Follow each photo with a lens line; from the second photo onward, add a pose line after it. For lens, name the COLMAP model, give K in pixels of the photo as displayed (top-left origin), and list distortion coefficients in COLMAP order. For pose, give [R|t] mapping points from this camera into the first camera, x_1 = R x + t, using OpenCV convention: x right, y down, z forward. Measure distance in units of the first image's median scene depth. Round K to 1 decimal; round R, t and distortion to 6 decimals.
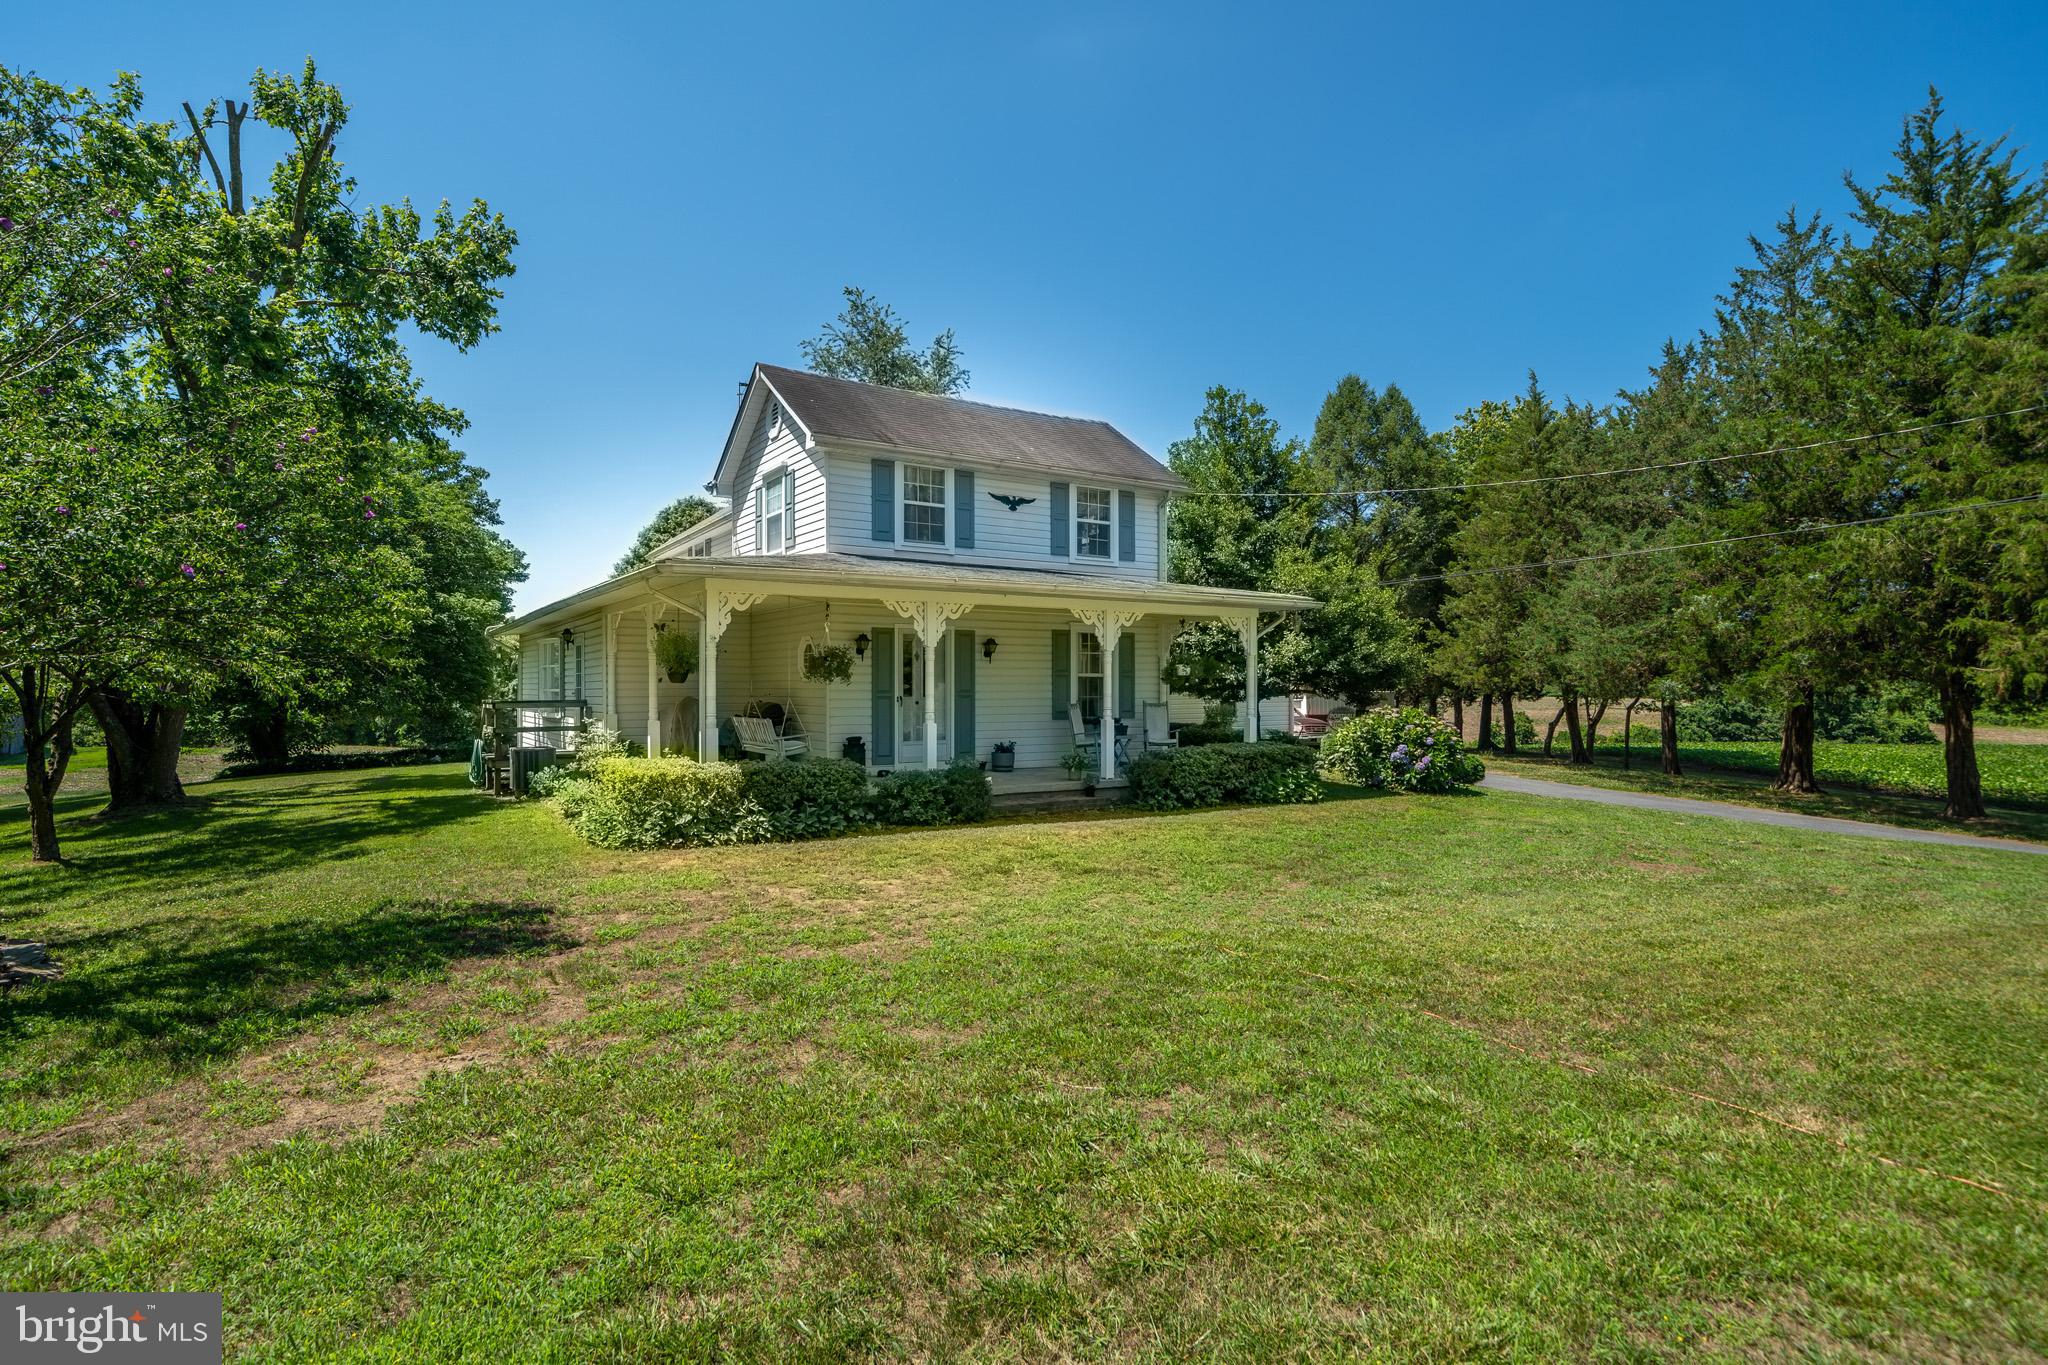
lens RADIAL K [[1037.4, 0, 1024.0], [0, 1037.4, 682.5], [0, 0, 1]] dist [0.000083, 0.000117]
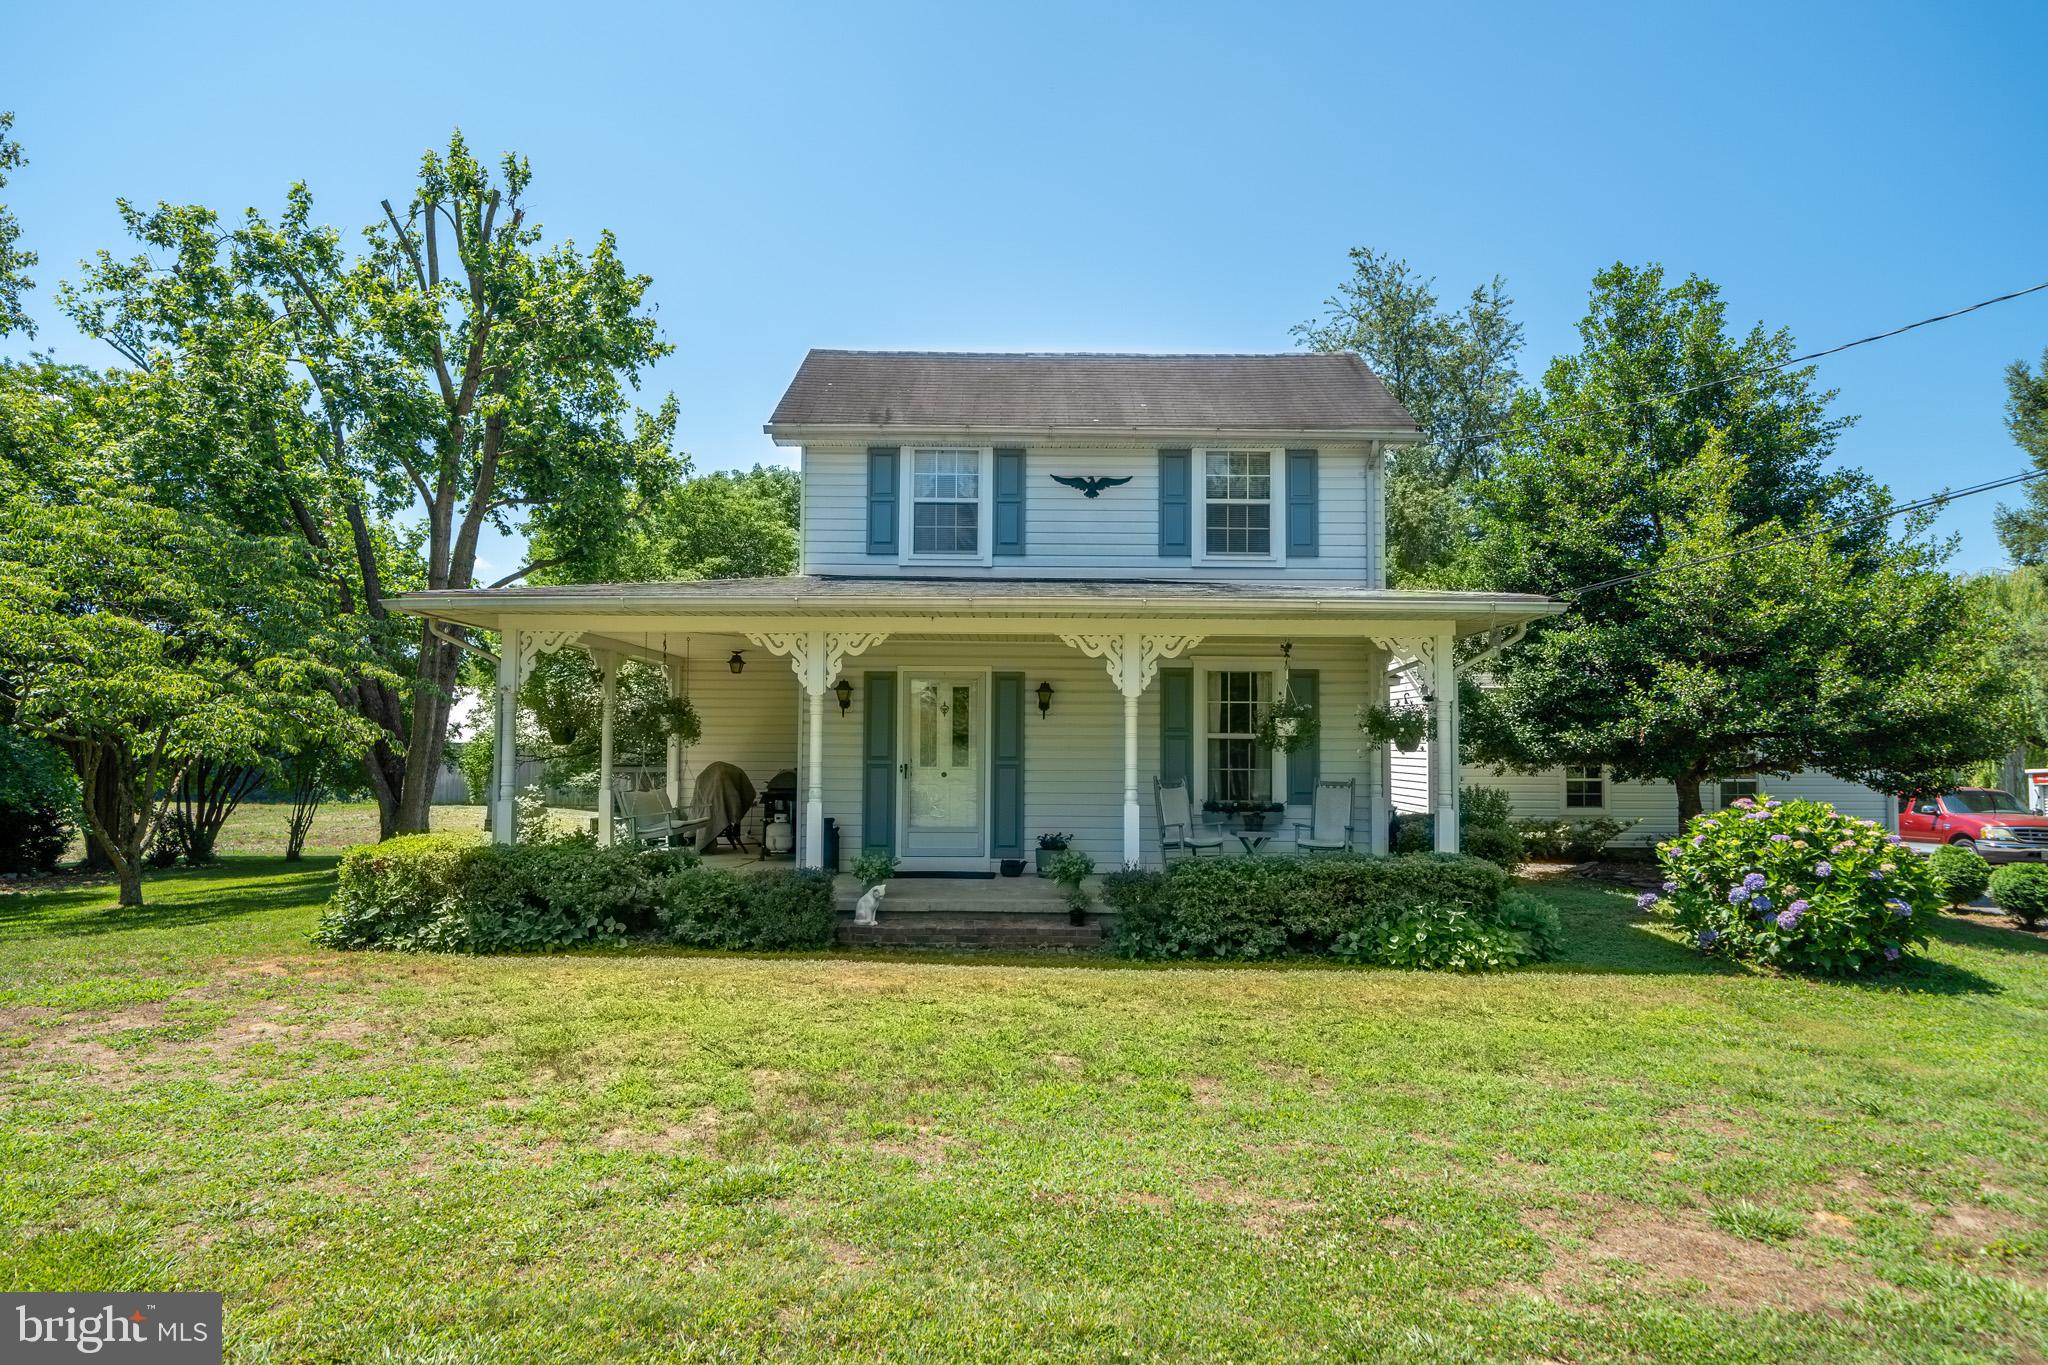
lens RADIAL K [[1224.7, 0, 1024.0], [0, 1224.7, 682.5], [0, 0, 1]] dist [-0.001802, 0.000380]
pose [[0.840453, -0.022761, -0.541406, 0.397525], [-0.005794, 0.998683, -0.050979, -0.000867], [0.541853, 0.045982, 0.839214, 0.303611]]
